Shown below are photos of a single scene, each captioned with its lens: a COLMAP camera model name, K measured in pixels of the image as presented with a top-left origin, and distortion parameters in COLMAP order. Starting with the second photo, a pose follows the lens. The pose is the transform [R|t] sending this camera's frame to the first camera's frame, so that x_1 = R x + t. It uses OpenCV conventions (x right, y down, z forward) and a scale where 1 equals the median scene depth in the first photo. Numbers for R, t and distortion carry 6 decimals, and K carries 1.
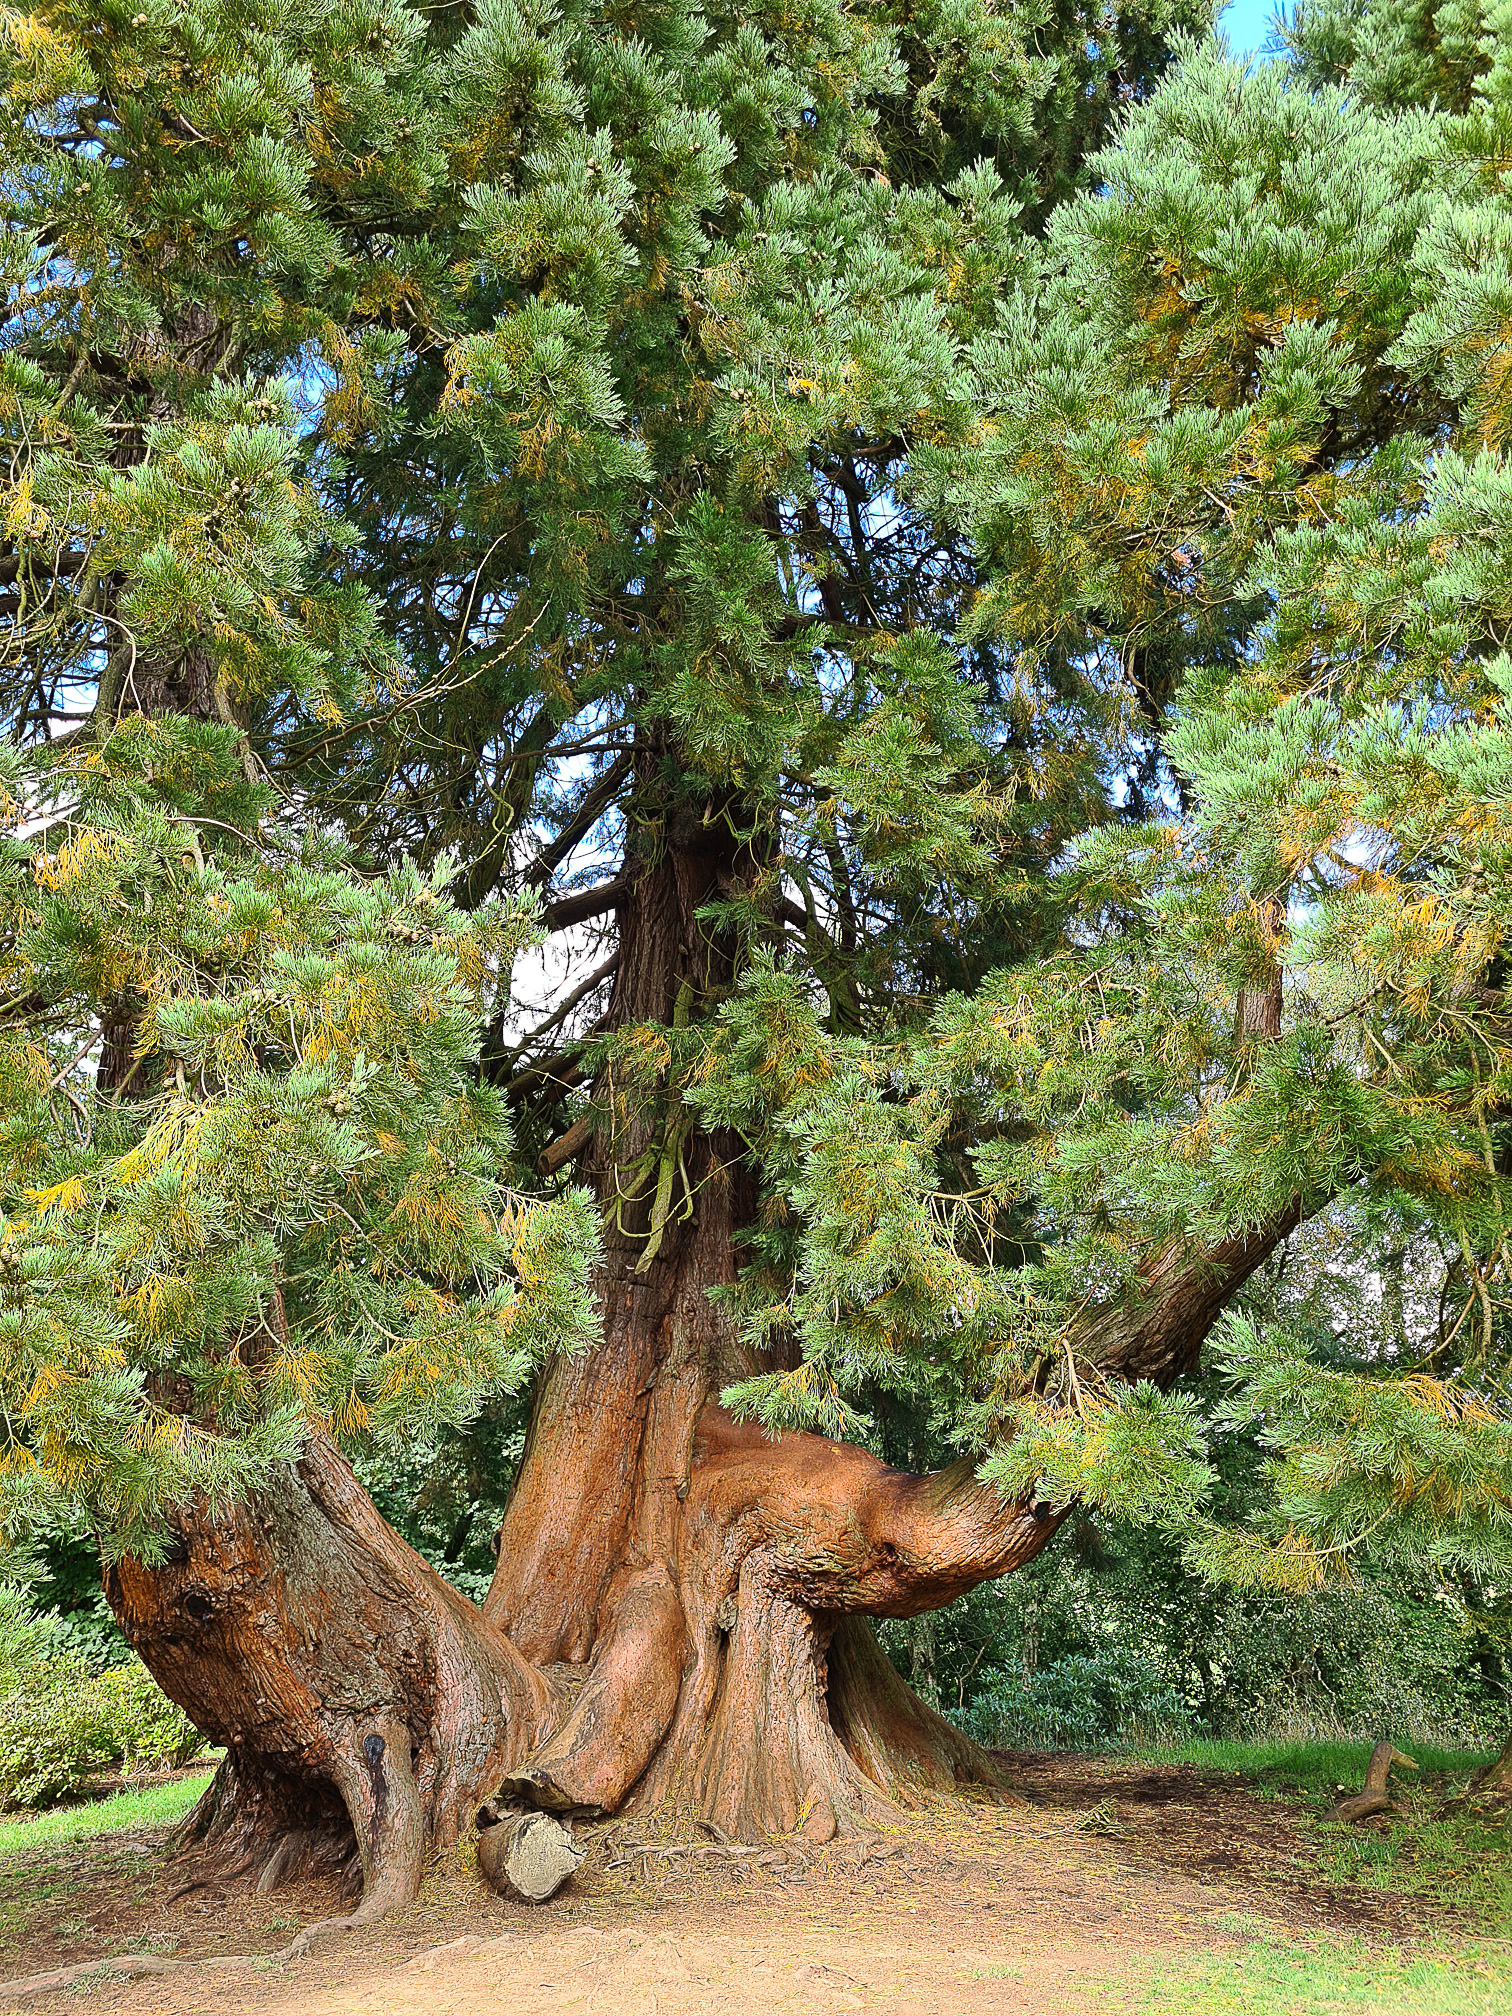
lens RADIAL K [[1537.8, 0, 748.0], [0, 1537.8, 1031.3], [0, 0, 1]] dist [0.071712, -0.046464]
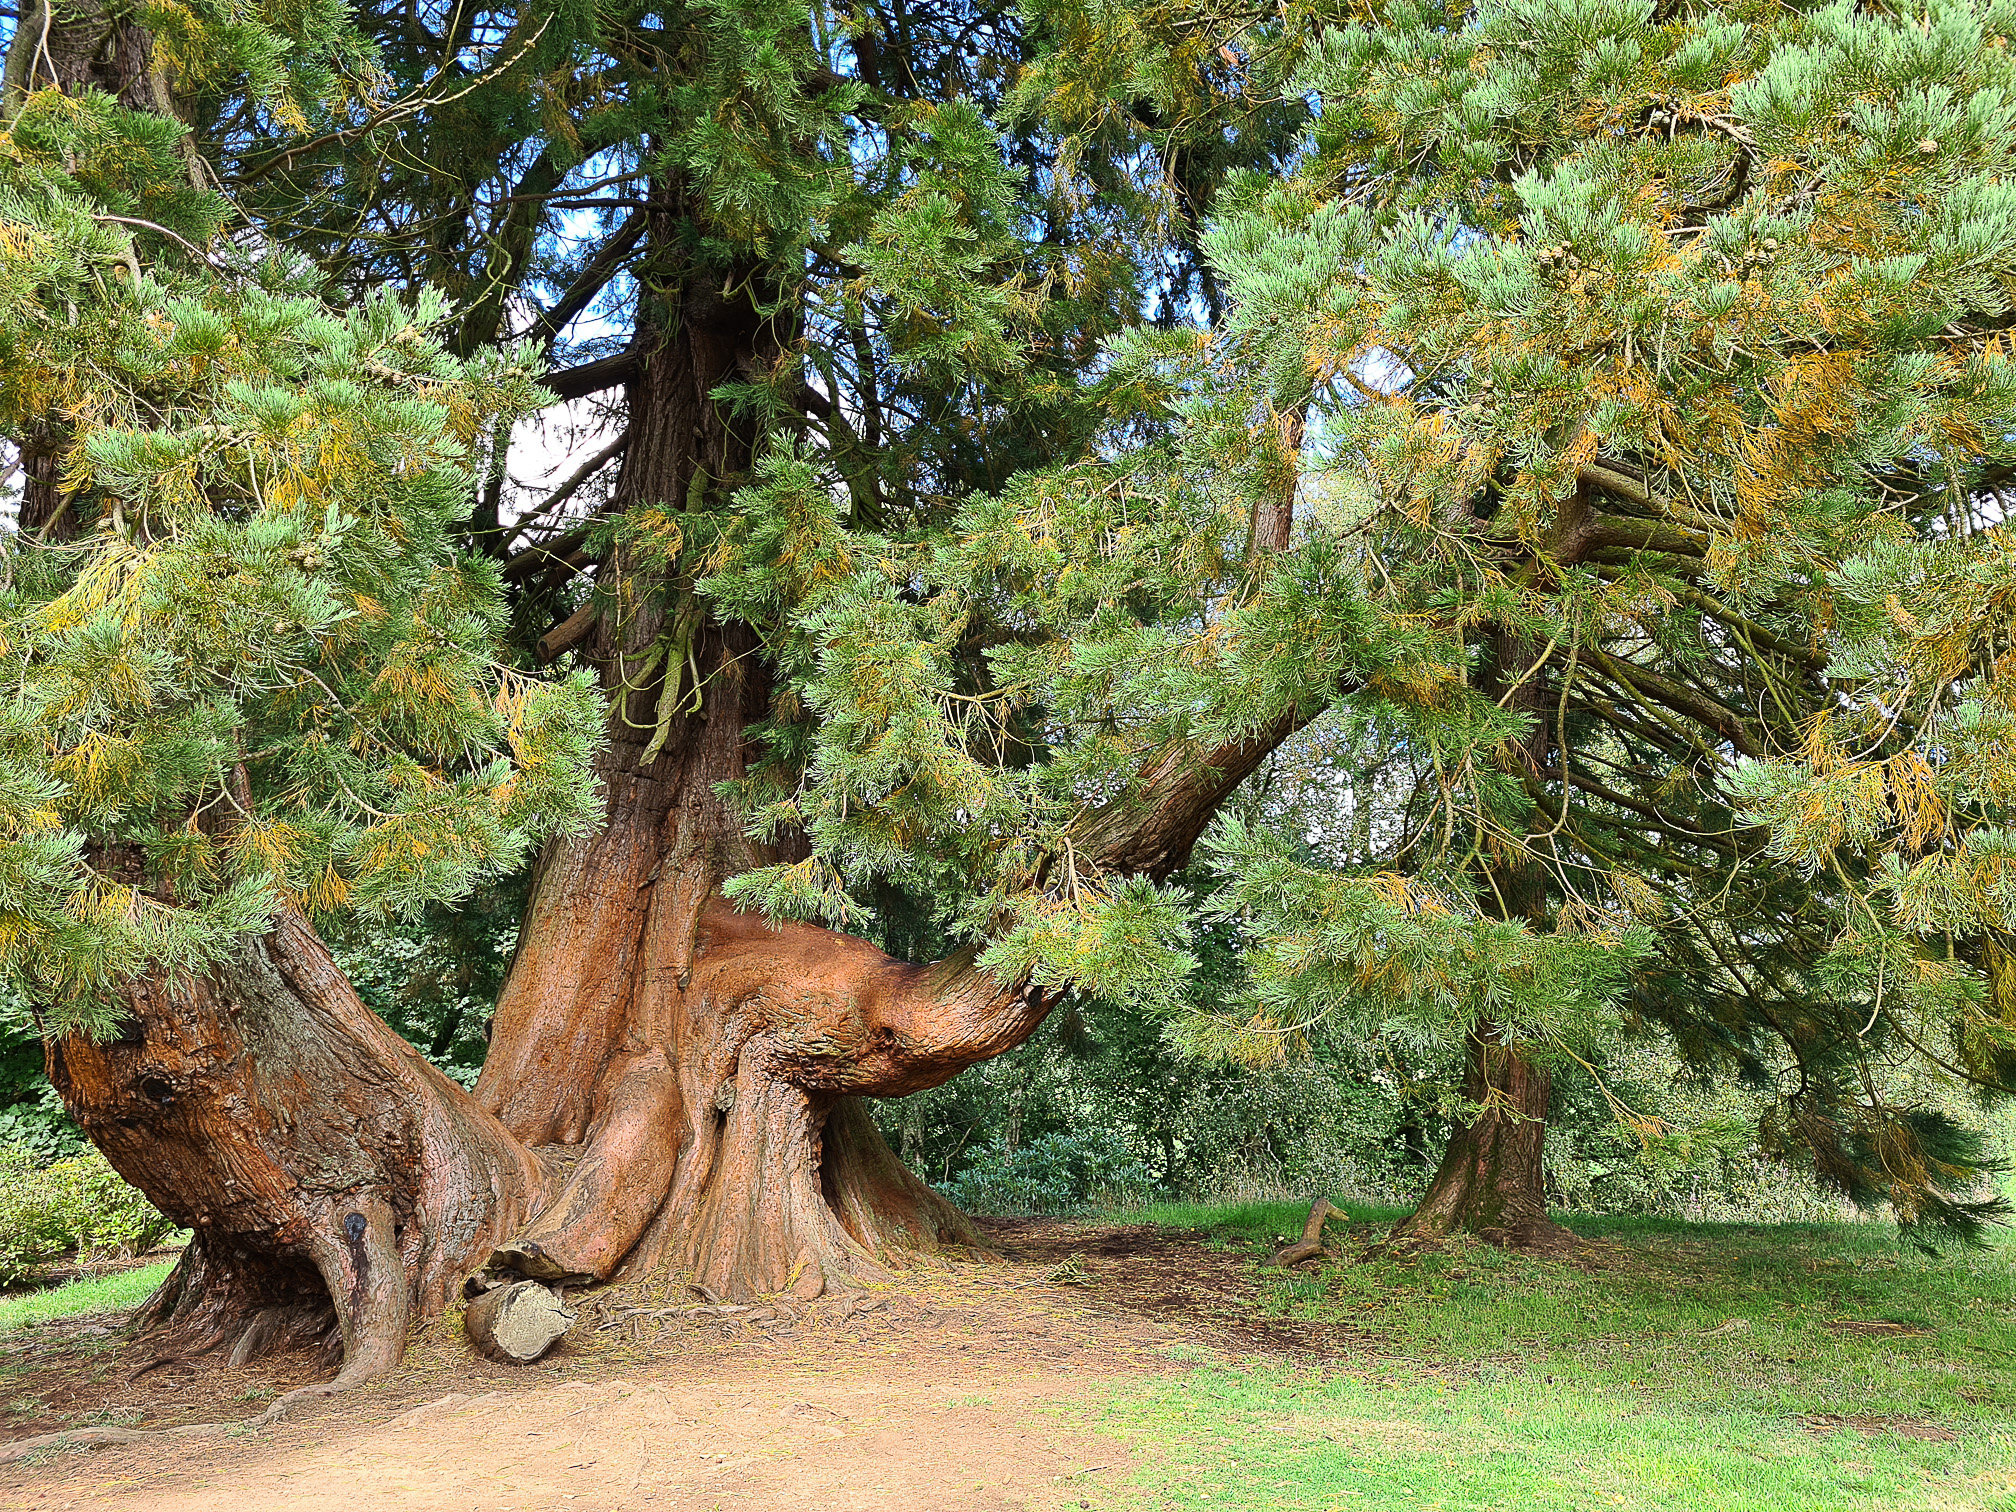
lens RADIAL K [[1537.8, 0, 1024.5], [0, 1537.8, 758.2], [0, 0, 1]] dist [0.071712, -0.046464]
pose [[0.984677, 0.032016, 0.171424, -0.001194], [-0.055573, 0.989362, 0.134439, 0.009495], [-0.165296, -0.141906, 0.975982, 0.006734]]
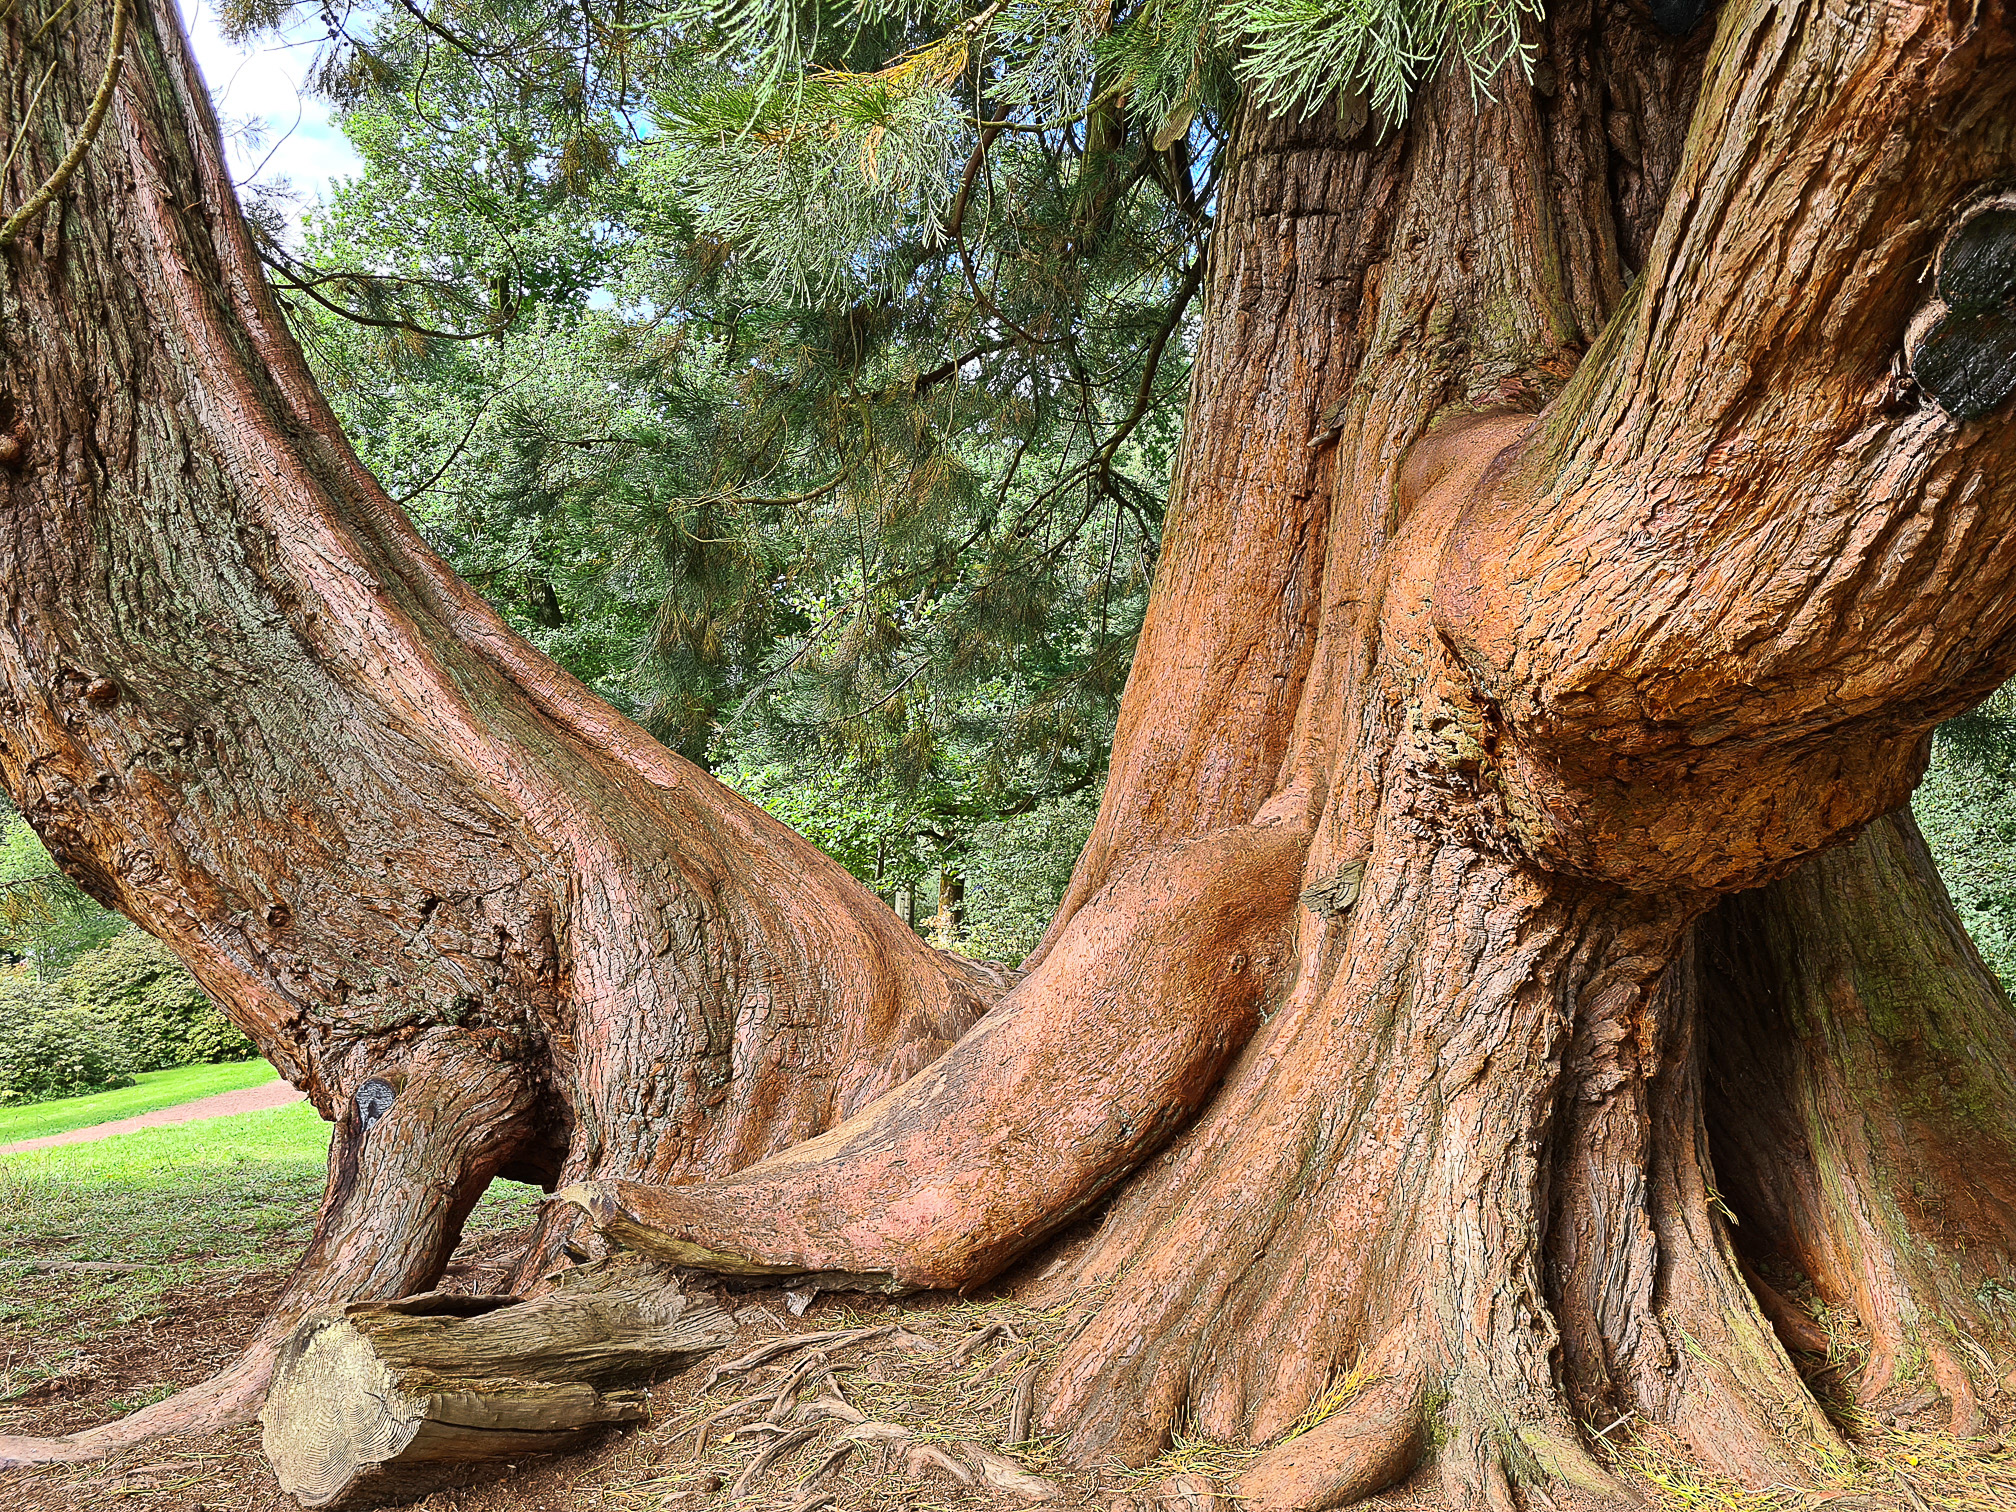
lens RADIAL K [[1537.8, 0, 1006.3], [0, 1537.8, 749.3], [0, 0, 1]] dist [0.071712, -0.046464]
pose [[0.701858, -0.055035, -0.710188, 0.252683], [0.229015, 0.961511, 0.151818, 0.309166], [0.674498, -0.269198, 0.687448, 0.795033]]
